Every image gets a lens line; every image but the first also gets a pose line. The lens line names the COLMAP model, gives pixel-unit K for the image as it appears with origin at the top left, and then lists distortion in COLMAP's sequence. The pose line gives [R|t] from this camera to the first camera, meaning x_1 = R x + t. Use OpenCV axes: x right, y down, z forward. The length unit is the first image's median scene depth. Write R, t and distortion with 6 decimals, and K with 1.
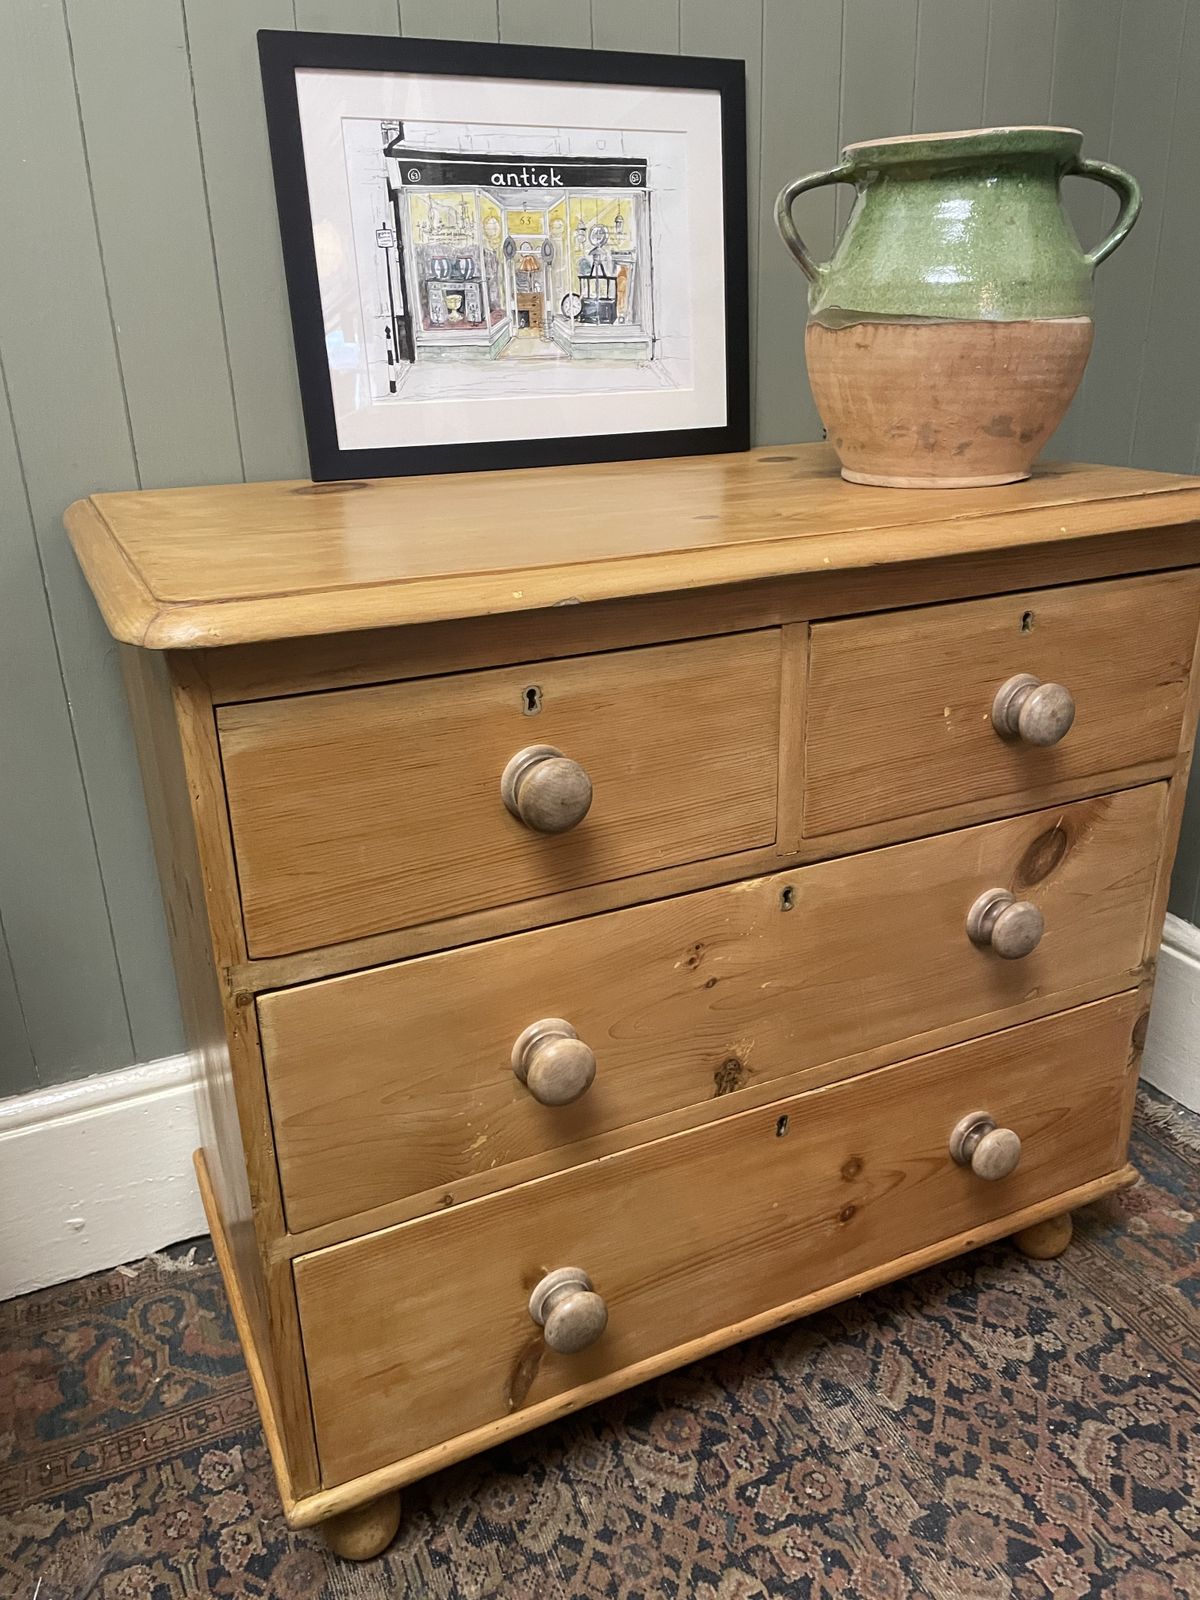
lens RADIAL K [[1217.6, 0, 596.3], [0, 1217.6, 791.8], [0, 0, 1]] dist [0.079146, -0.110831]
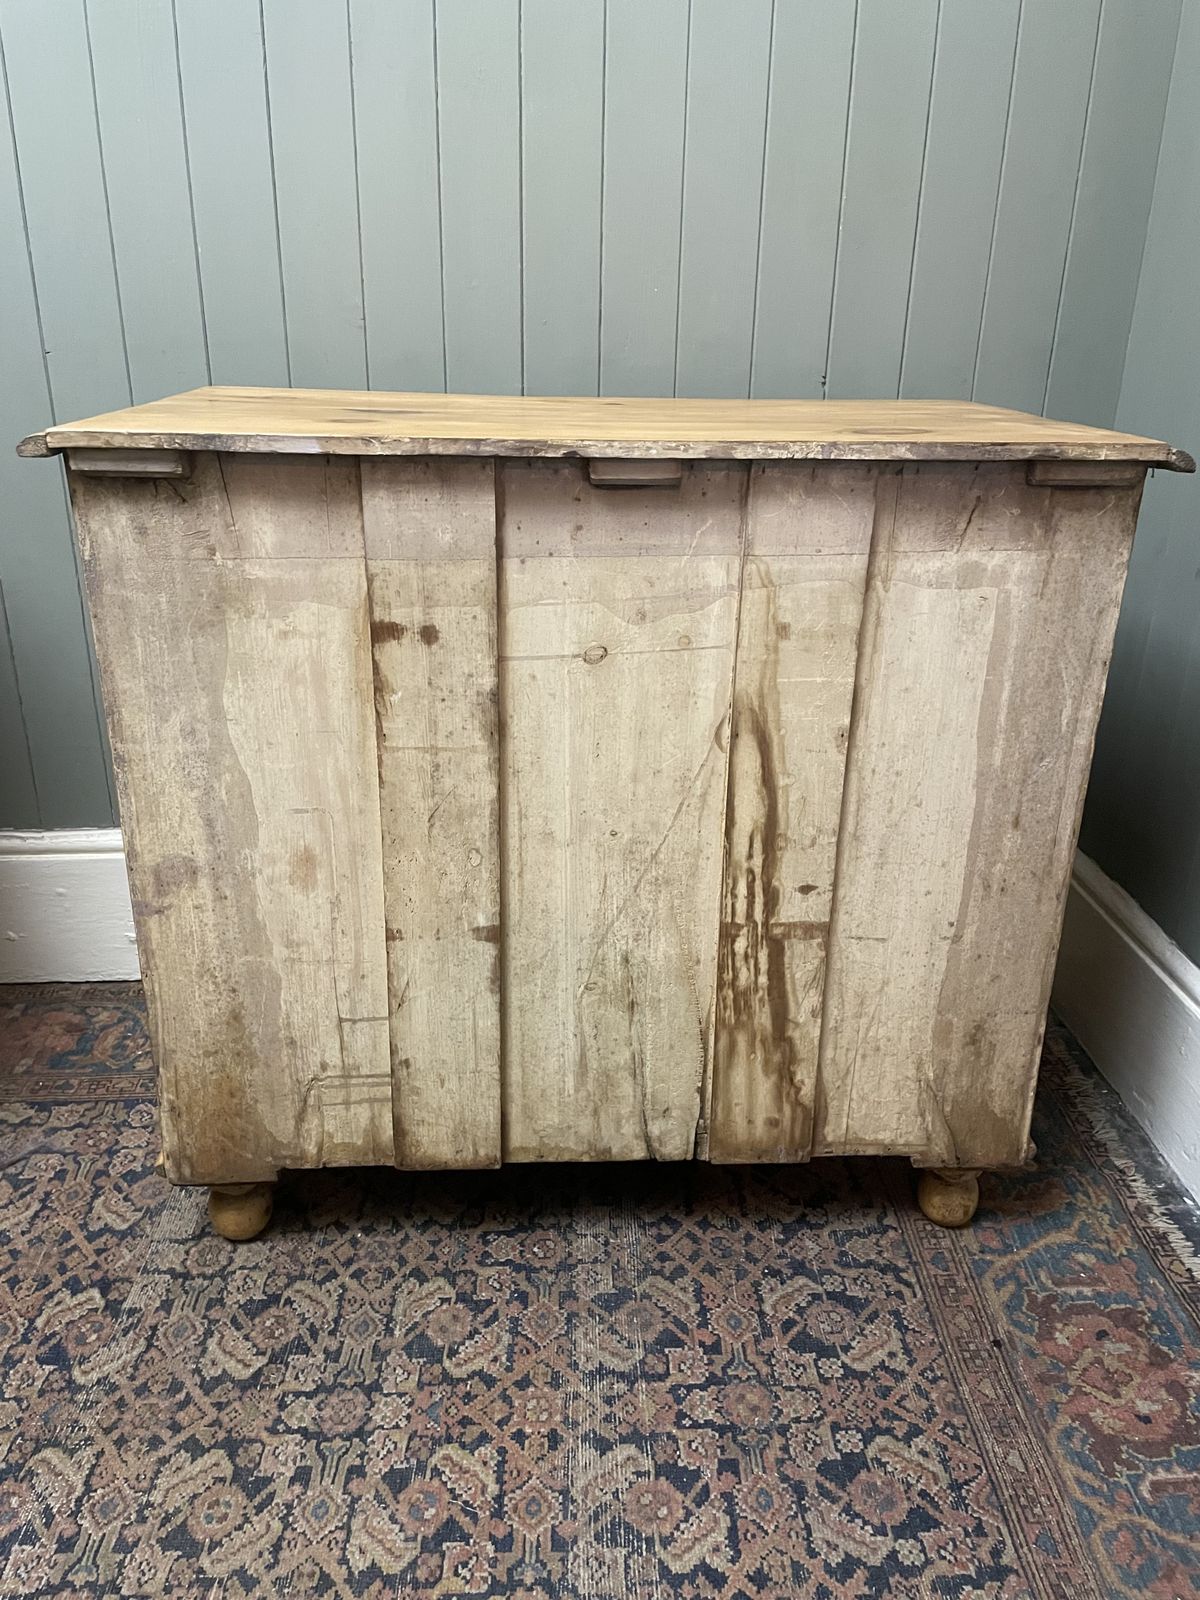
lens RADIAL K [[1220.2, 0, 604.5], [0, 1220.2, 791.3], [0, 0, 1]] dist [0.075073, -0.103729]
pose [[0.936116, 0.173767, -0.305765, 0.527006], [-0.167168, 0.984767, 0.047850, 0.060108], [0.309422, 0.006321, 0.950904, -0.119091]]
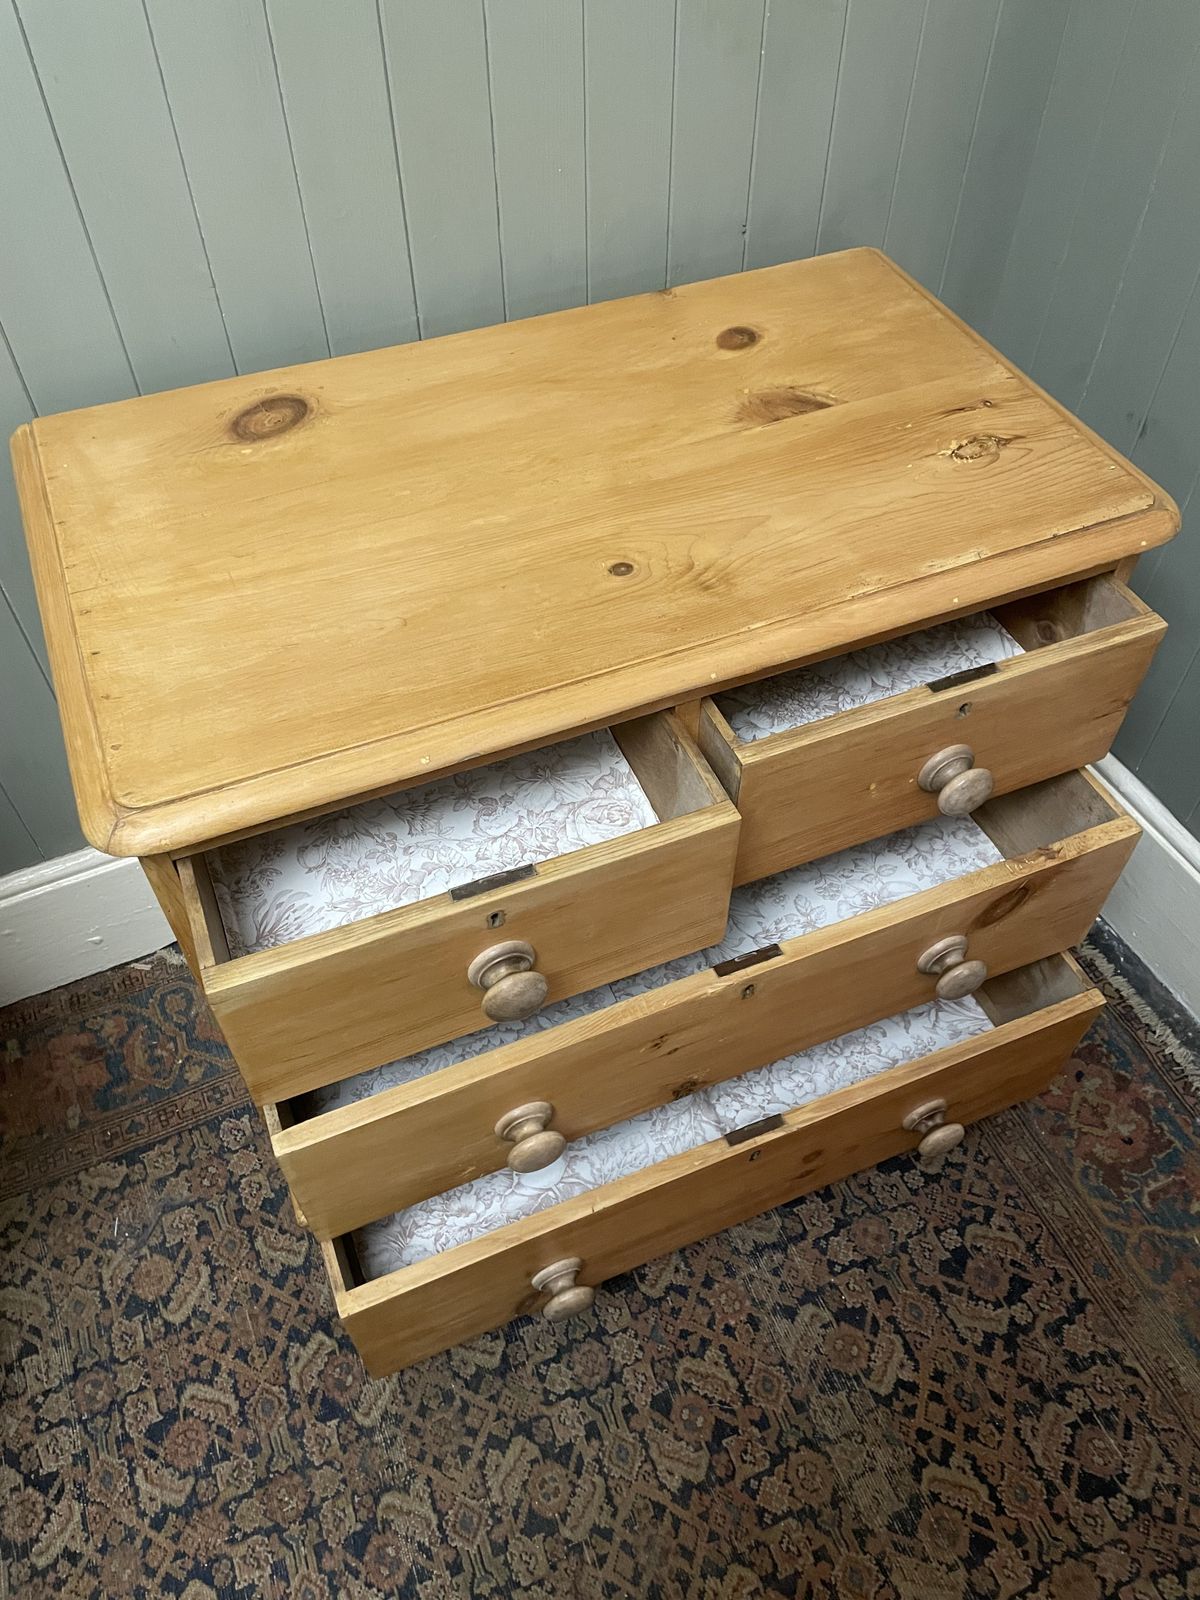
lens RADIAL K [[1217.6, 0, 600.5], [0, 1217.6, 796.5], [0, 0, 1]] dist [0.079146, -0.110831]
pose [[0.999694, 0.006297, 0.023920, 0.074885], [-0.016991, 0.877611, 0.479073, -0.476380], [-0.017976, -0.479333, 0.877449, -0.045462]]
